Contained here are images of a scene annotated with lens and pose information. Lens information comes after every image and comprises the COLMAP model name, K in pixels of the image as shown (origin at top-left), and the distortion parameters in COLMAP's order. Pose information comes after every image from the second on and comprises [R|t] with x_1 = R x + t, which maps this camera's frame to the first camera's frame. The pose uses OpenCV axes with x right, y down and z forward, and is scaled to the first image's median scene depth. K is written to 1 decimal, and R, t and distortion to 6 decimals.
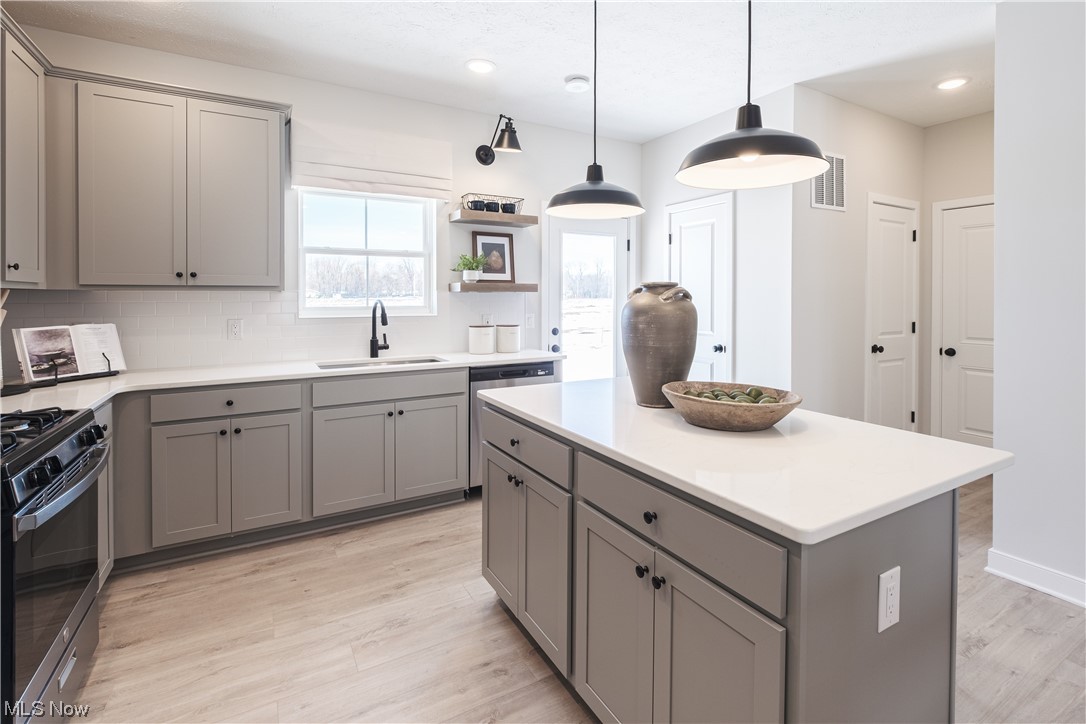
lens RADIAL K [[505.5, 0, 543.7], [0, 505.5, 302.2], [0, 0, 1]] dist [0.000361, -0.000024]
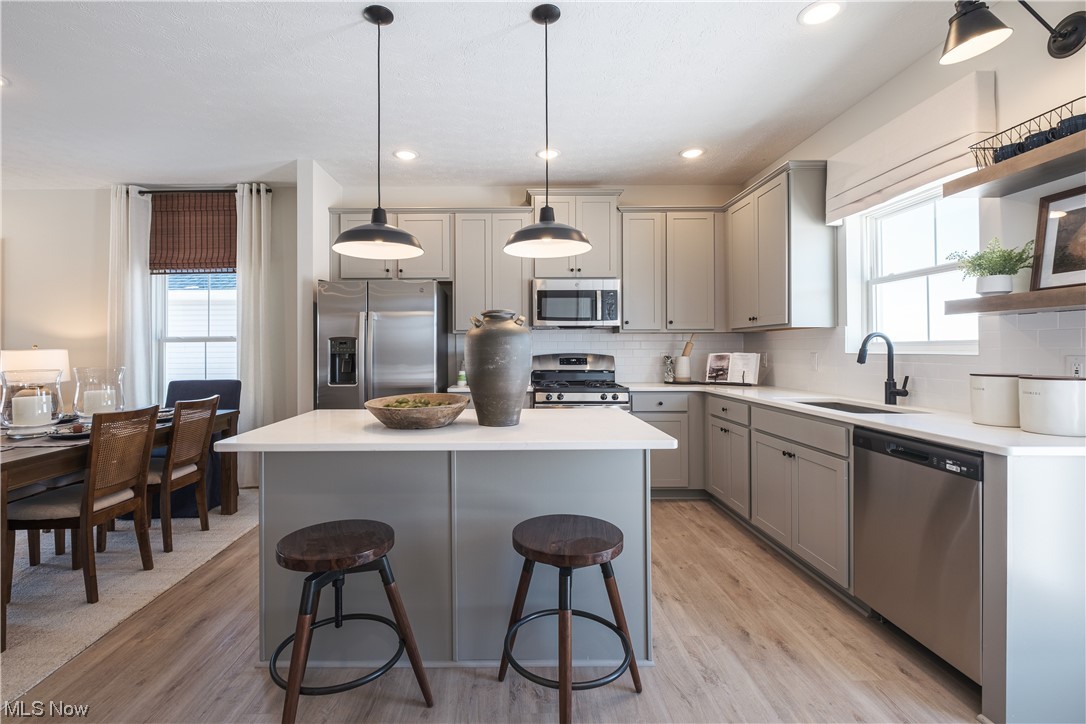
lens RADIAL K [[504.3, 0, 544.9], [0, 504.3, 346.6], [0, 0, 1]] dist [0.000423, -0.000205]
pose [[-0.432295, -0.002743, -0.901728, 0.815507], [-0.004890, 0.999988, -0.000697, 0.027120], [0.901719, 0.004108, -0.432303, 1.103008]]
